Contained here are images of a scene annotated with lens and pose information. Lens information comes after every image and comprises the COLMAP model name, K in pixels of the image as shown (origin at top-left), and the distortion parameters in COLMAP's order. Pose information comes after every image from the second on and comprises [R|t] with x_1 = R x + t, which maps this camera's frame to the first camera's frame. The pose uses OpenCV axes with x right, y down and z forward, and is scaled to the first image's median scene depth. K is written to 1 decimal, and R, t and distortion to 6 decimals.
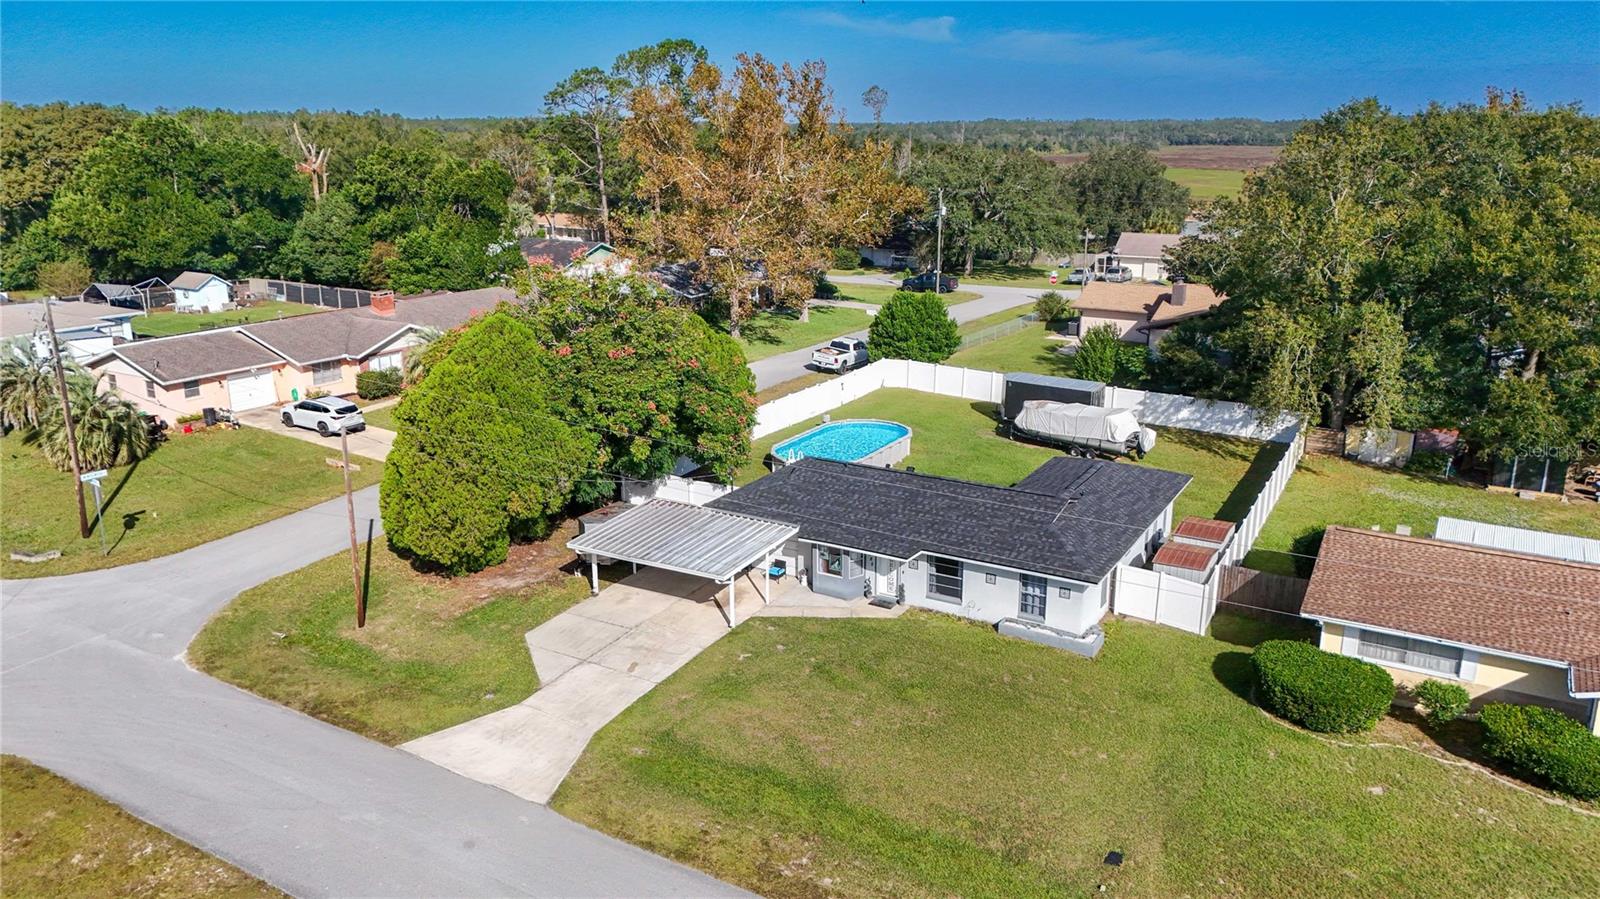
lens RADIAL K [[1175.7, 0, 800.0], [0, 1175.7, 449.5], [0, 0, 1]] dist [0.075666, -0.067780]
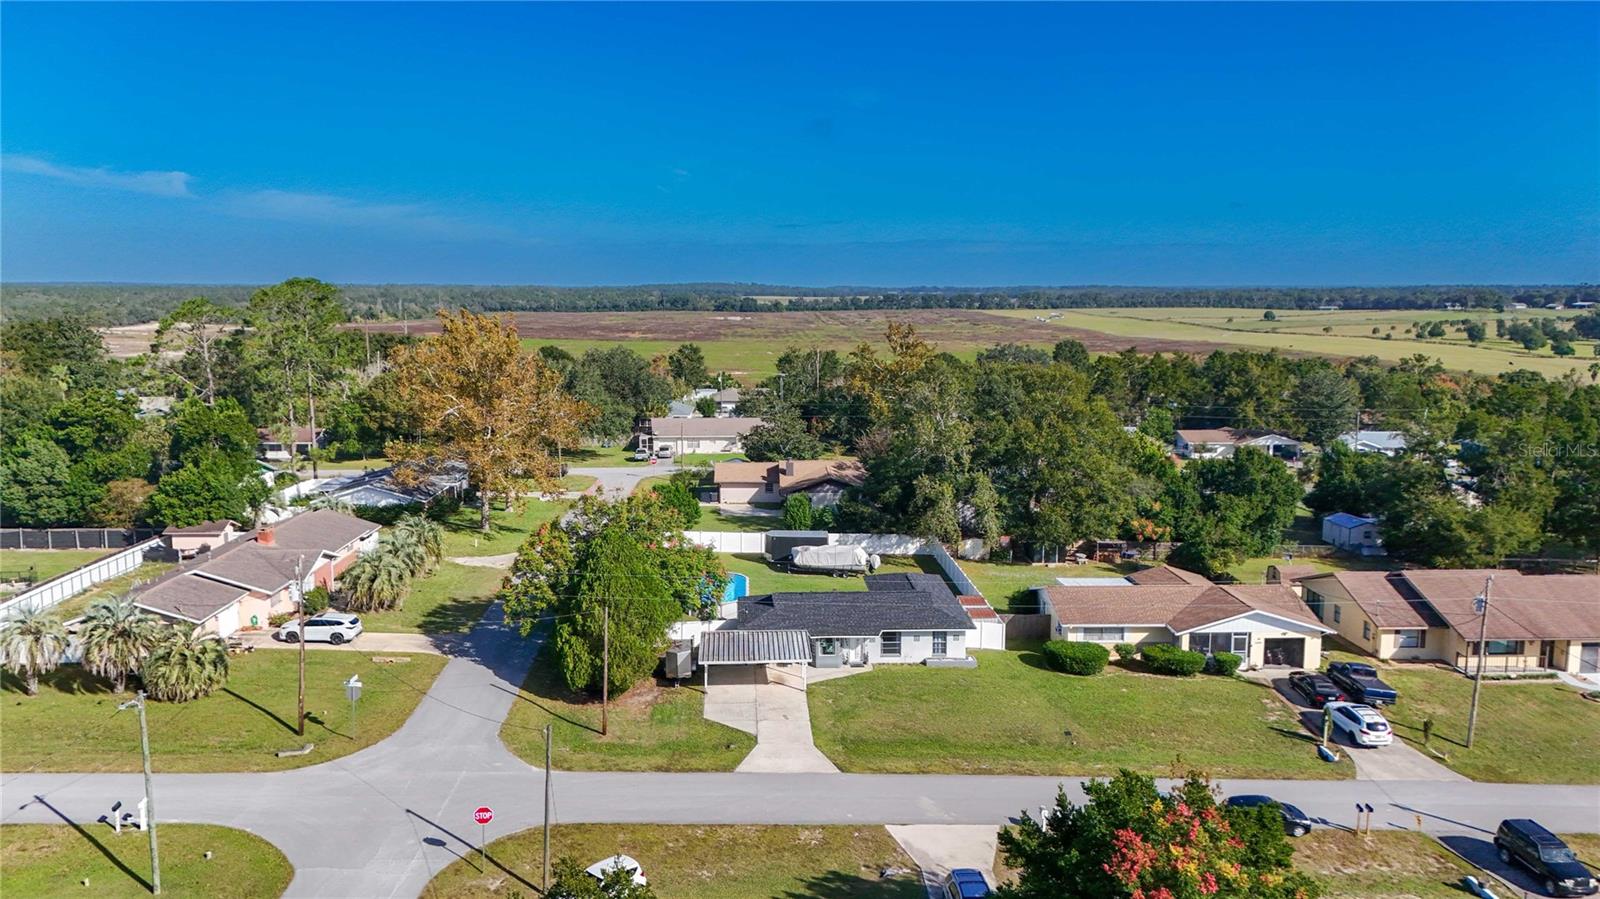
lens RADIAL K [[1170.9, 0, 800.0], [0, 1170.9, 449.5], [0, 0, 1]] dist [0.094260, -0.101852]
pose [[0.839177, -0.075701, 0.538564, -0.952652], [0.144420, 0.985731, -0.086477, -0.051591], [-0.524332, 0.150349, 0.838135, -0.506866]]
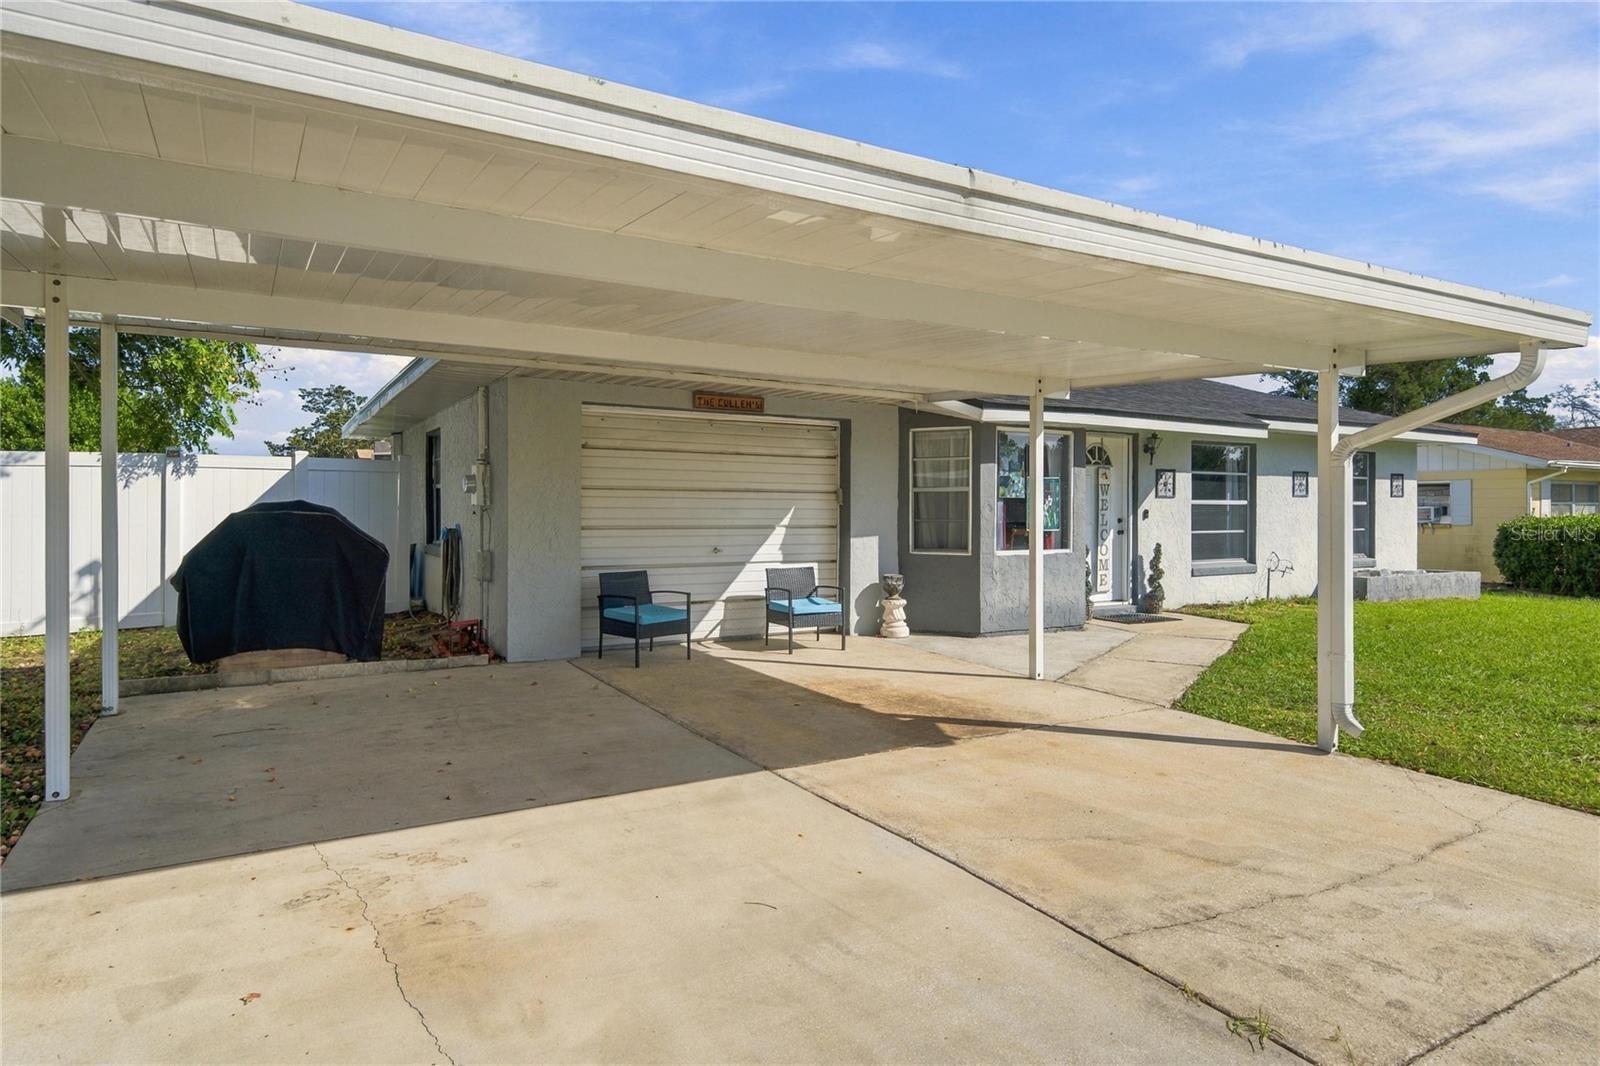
lens RADIAL K [[925.9, 0, 804.2], [0, 925.9, 514.0], [0, 0, 1]] dist [0.012879, -0.000769]
pose [[0.485461, -0.004276, 0.874248, -0.198960], [0.233530, 0.964287, -0.124961, 0.115611], [-0.842491, 0.264827, 0.469122, 0.963745]]
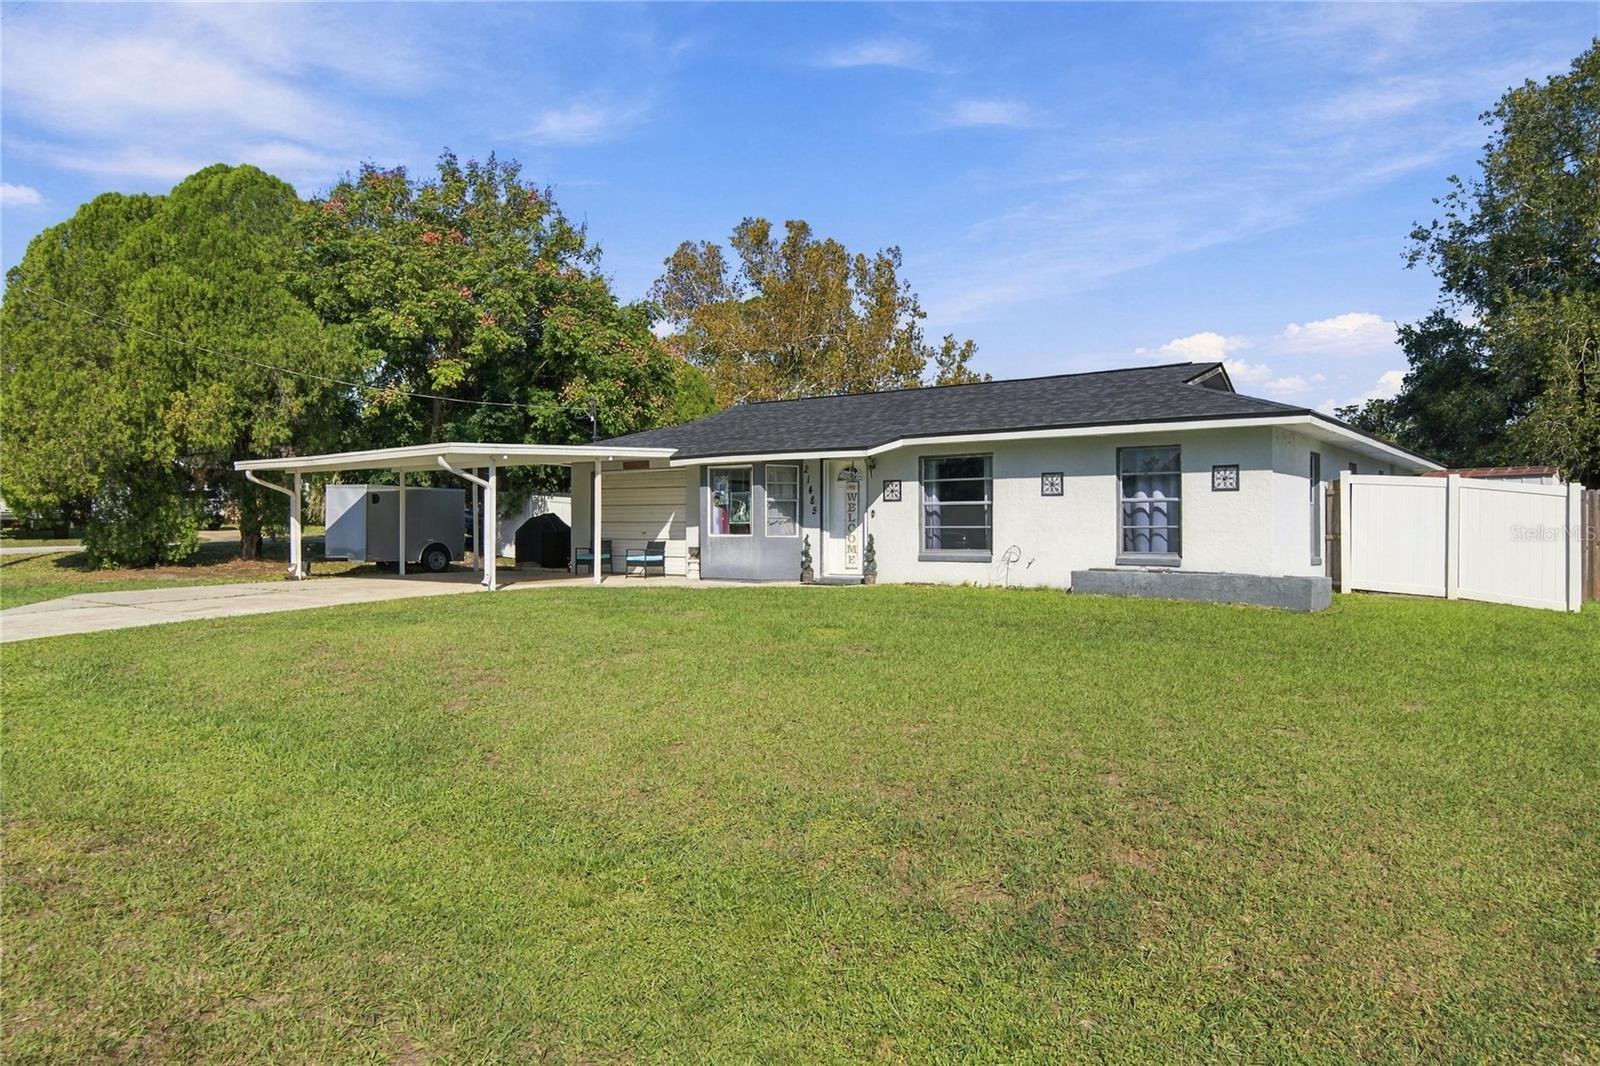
lens RADIAL K [[1101.7, 0, 796.8], [0, 1101.7, 515.8], [0, 0, 1]] dist [-0.007087, -0.002699]
pose [[0.991817, 0.000221, -0.127667, 0.115214], [-0.036485, 0.958784, -0.281785, 0.234239], [0.122343, 0.284137, 0.950946, 0.574728]]
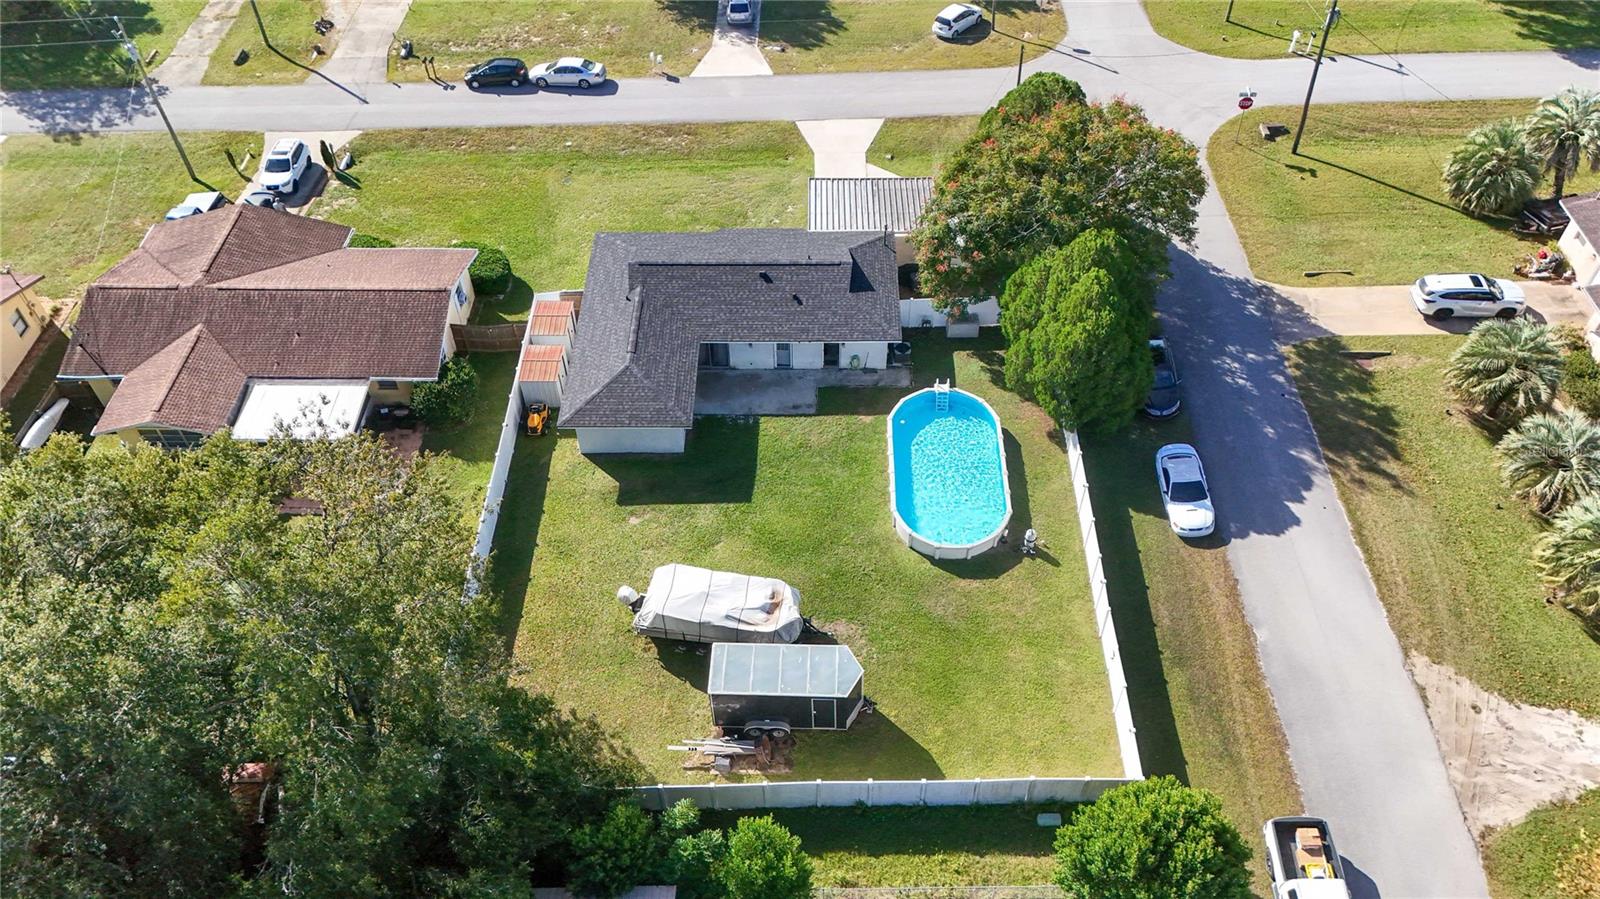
lens RADIAL K [[1175.7, 0, 800.0], [0, 1175.7, 449.5], [0, 0, 1]] dist [0.075666, -0.067780]
pose [[-0.871520, 0.367682, -0.324442, 0.579178], [-0.120911, 0.480079, 0.868853, -1.064022], [0.475219, 0.796451, -0.373942, 1.784392]]
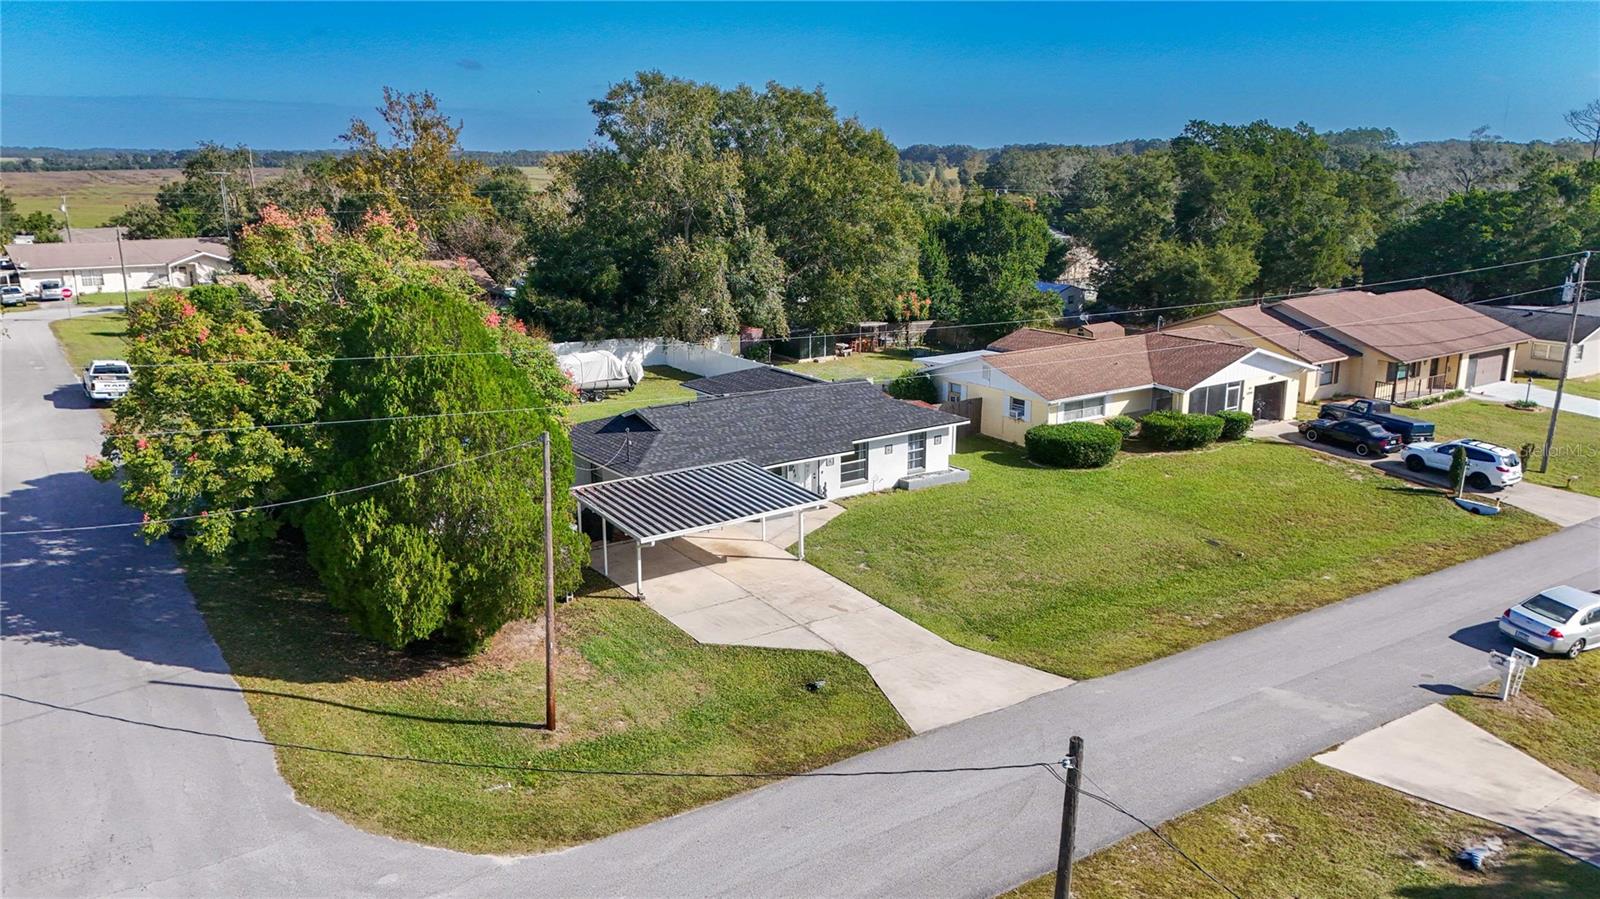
lens RADIAL K [[1170.9, 0, 800.0], [0, 1170.9, 449.5], [0, 0, 1]] dist [0.094260, -0.101852]
pose [[0.426446, -0.224128, 0.876305, -0.852301], [0.244824, 0.961252, 0.126713, -0.055352], [-0.870750, 0.160504, 0.464794, 0.524500]]
